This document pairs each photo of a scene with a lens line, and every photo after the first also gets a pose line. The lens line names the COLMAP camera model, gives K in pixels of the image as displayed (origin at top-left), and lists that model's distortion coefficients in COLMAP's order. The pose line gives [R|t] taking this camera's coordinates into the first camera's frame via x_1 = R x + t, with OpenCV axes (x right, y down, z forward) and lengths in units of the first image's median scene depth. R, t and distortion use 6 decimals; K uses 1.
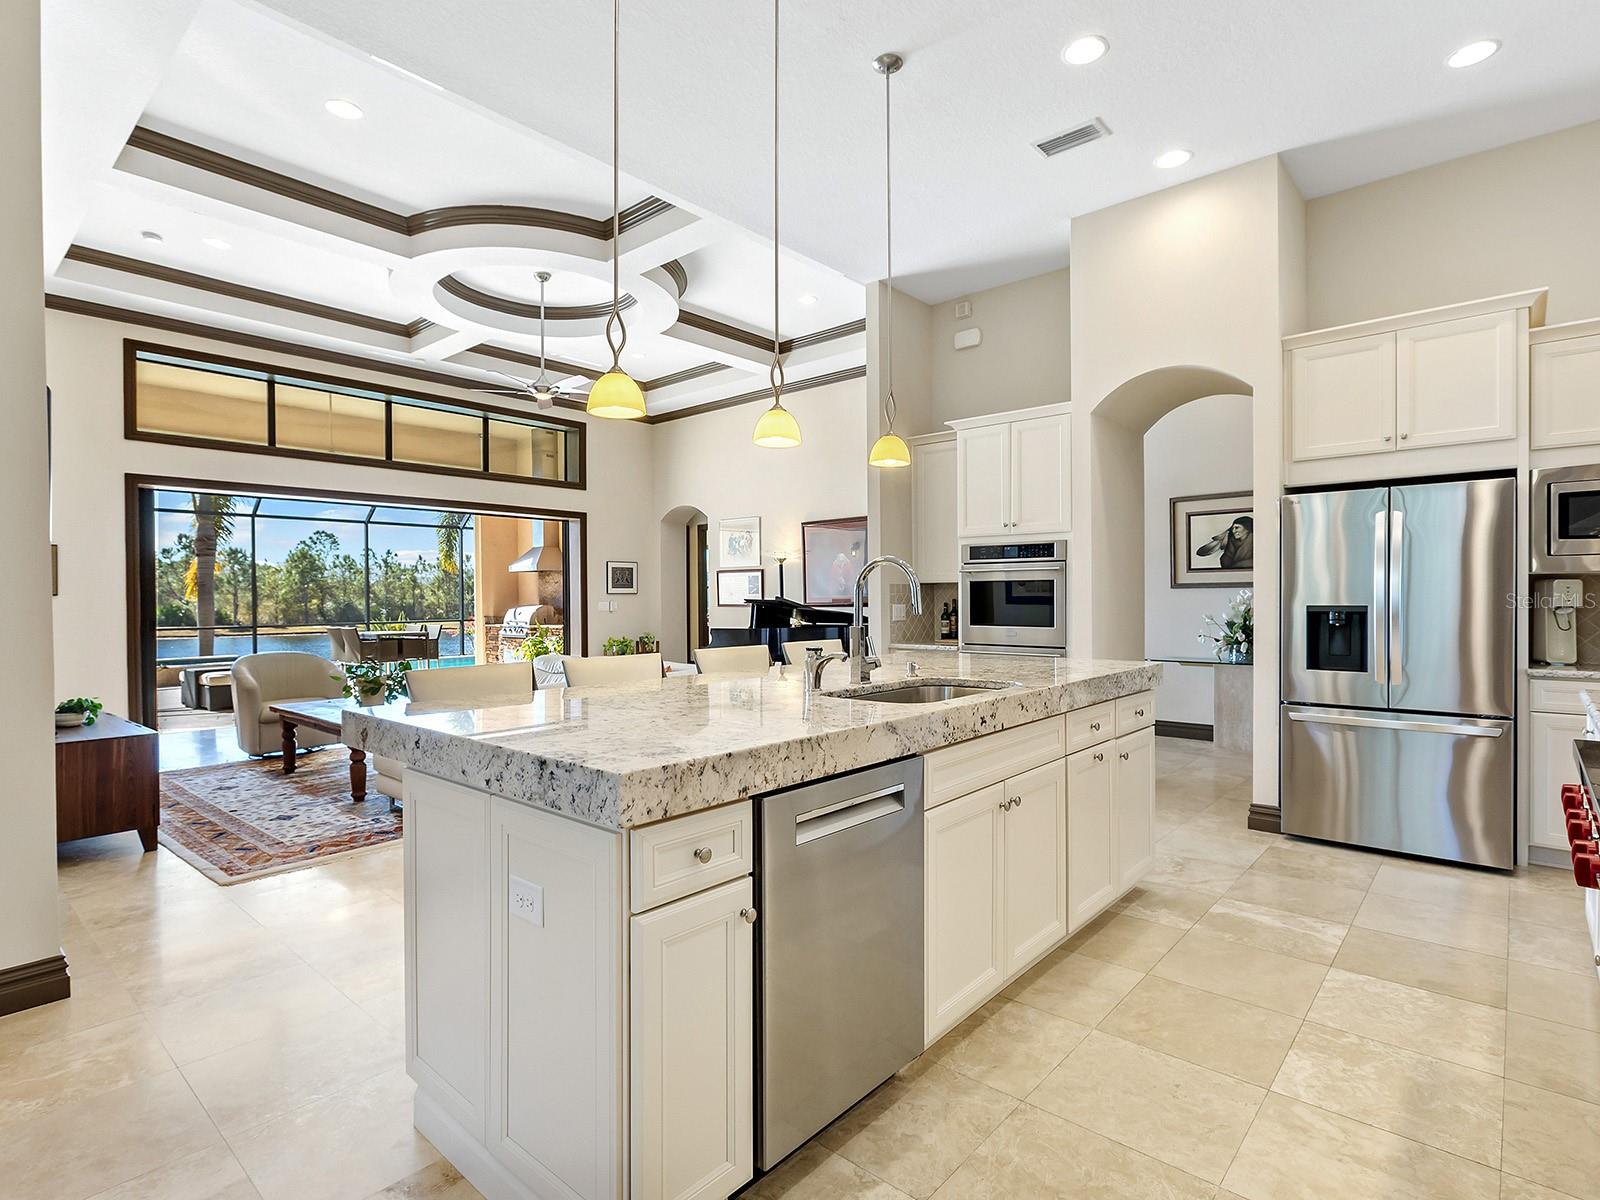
lens RADIAL K [[820.9, 0, 801.7], [0, 820.9, 602.0], [0, 0, 1]] dist [0.005601, 0.002045]
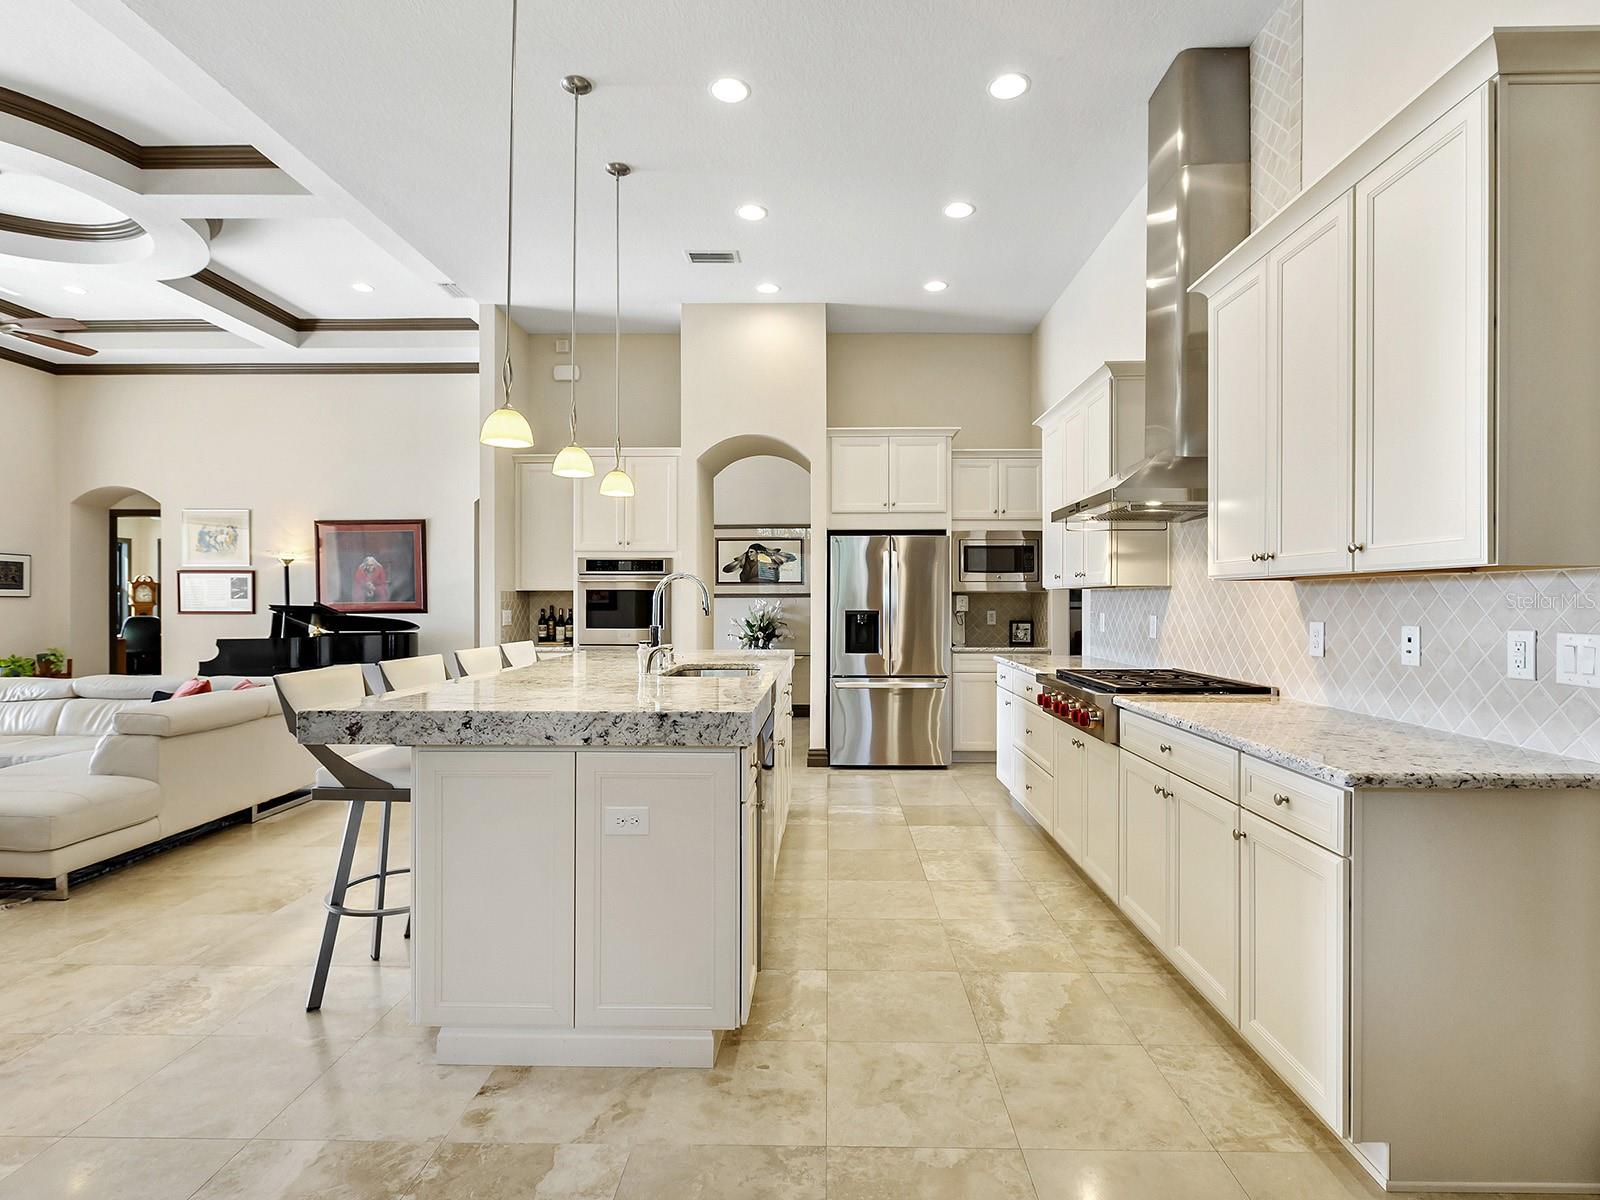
lens RADIAL K [[820.9, 0, 809.4], [0, 820.9, 600.5], [0, 0, 1]] dist [0.005601, 0.002045]
pose [[0.766038, 0.007768, 0.642748, -0.312917], [-0.000596, 0.999935, -0.011375, 0.002677], [-0.642795, 0.008331, 0.765993, -0.081406]]
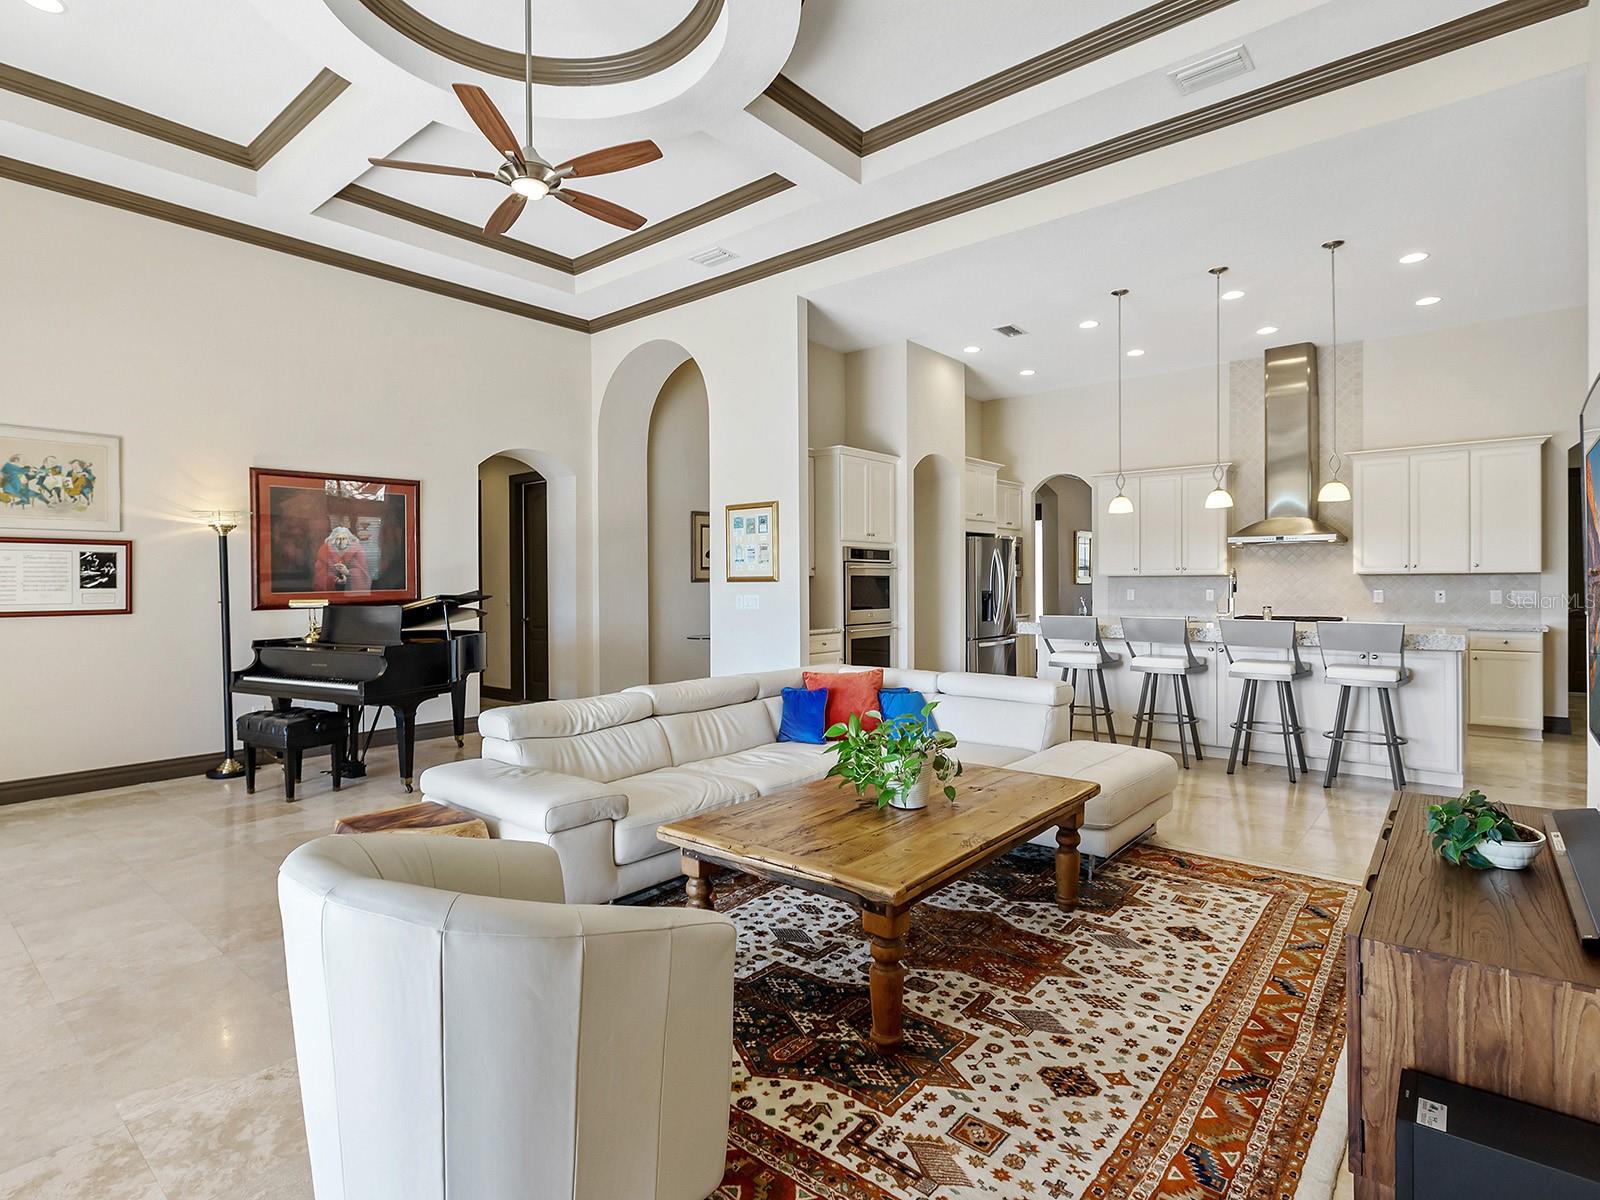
lens RADIAL K [[820.9, 0, 794.8], [0, 820.9, 586.5], [0, 0, 1]] dist [0.005601, 0.002045]
pose [[-0.021208, -0.000963, 0.999775, -1.140933], [0.014034, 0.999901, 0.001261, -0.011970], [-0.999677, 0.014058, -0.021193, 1.190545]]
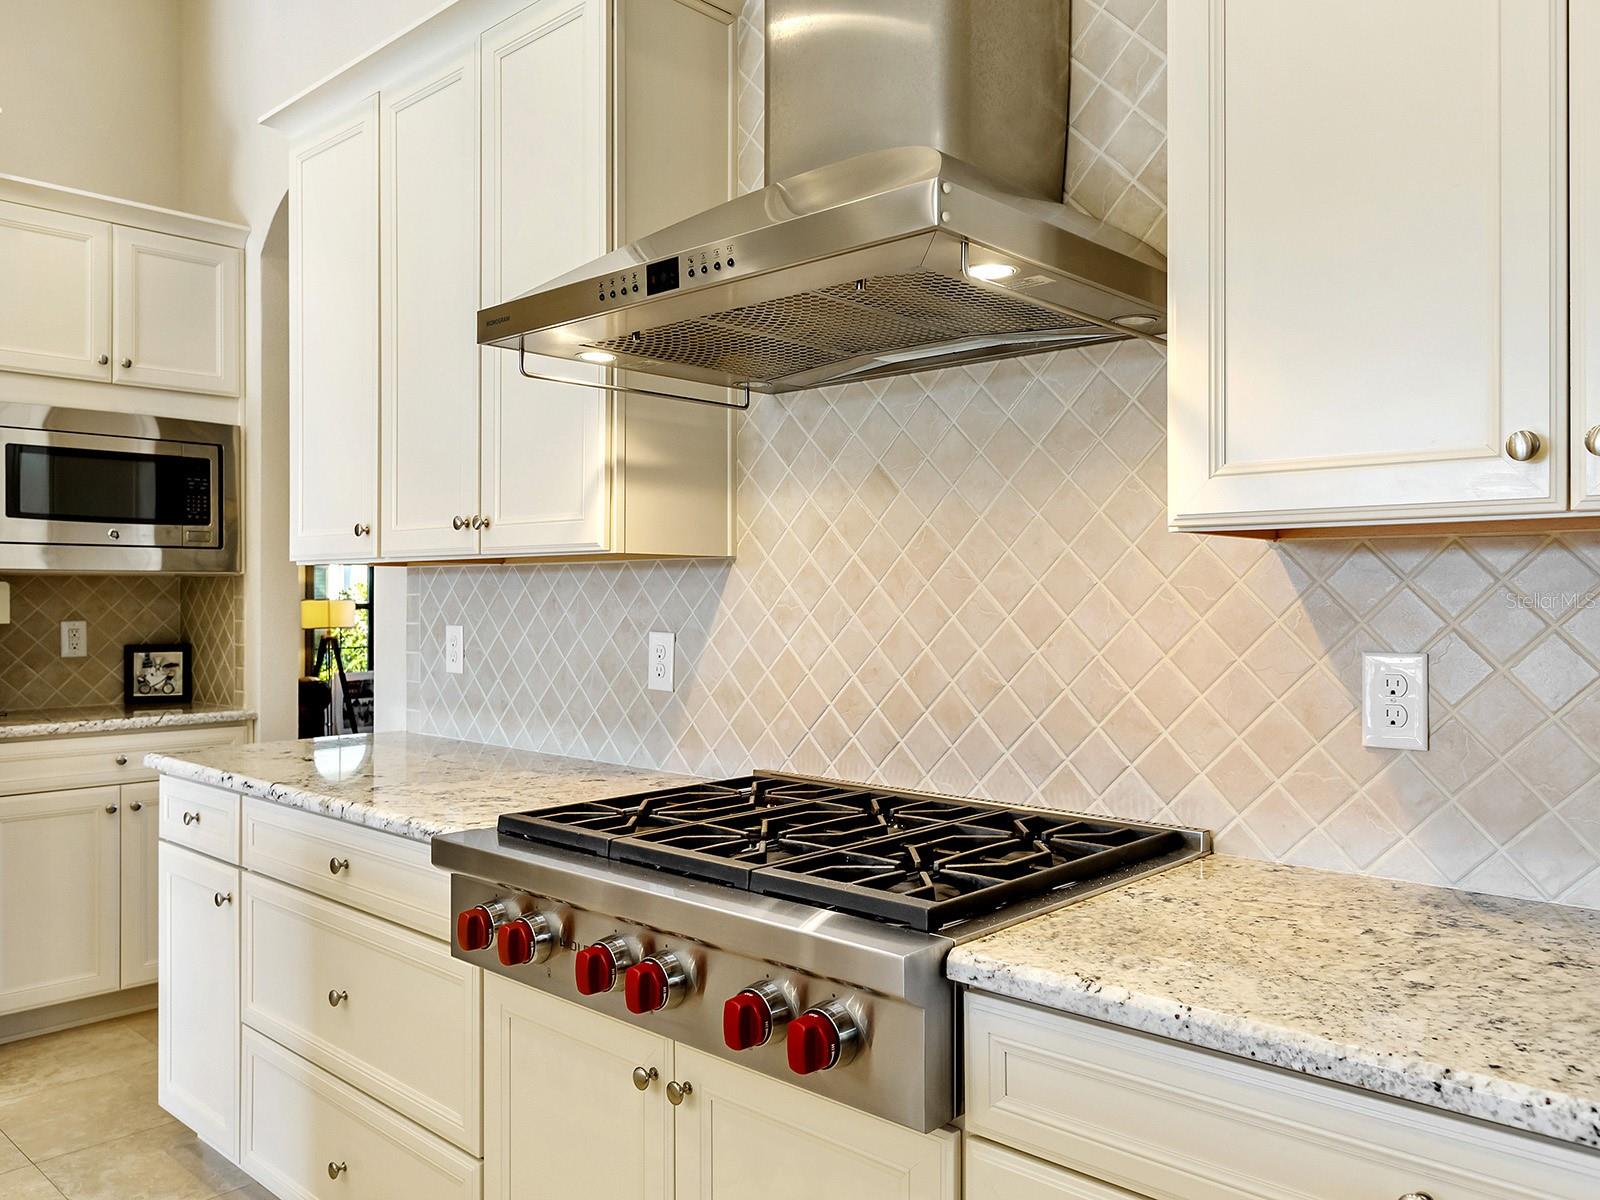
lens RADIAL K [[1222.0, 0, 797.5], [0, 1222.0, 591.4], [0, 0, 1]] dist [-0.001072, 0.003525]
pose [[0.032426, 0.009942, 0.999425, 0.001997], [0.008600, 0.999911, -0.010225, -0.002773], [-0.999437, 0.008927, 0.032338, 0.255519]]
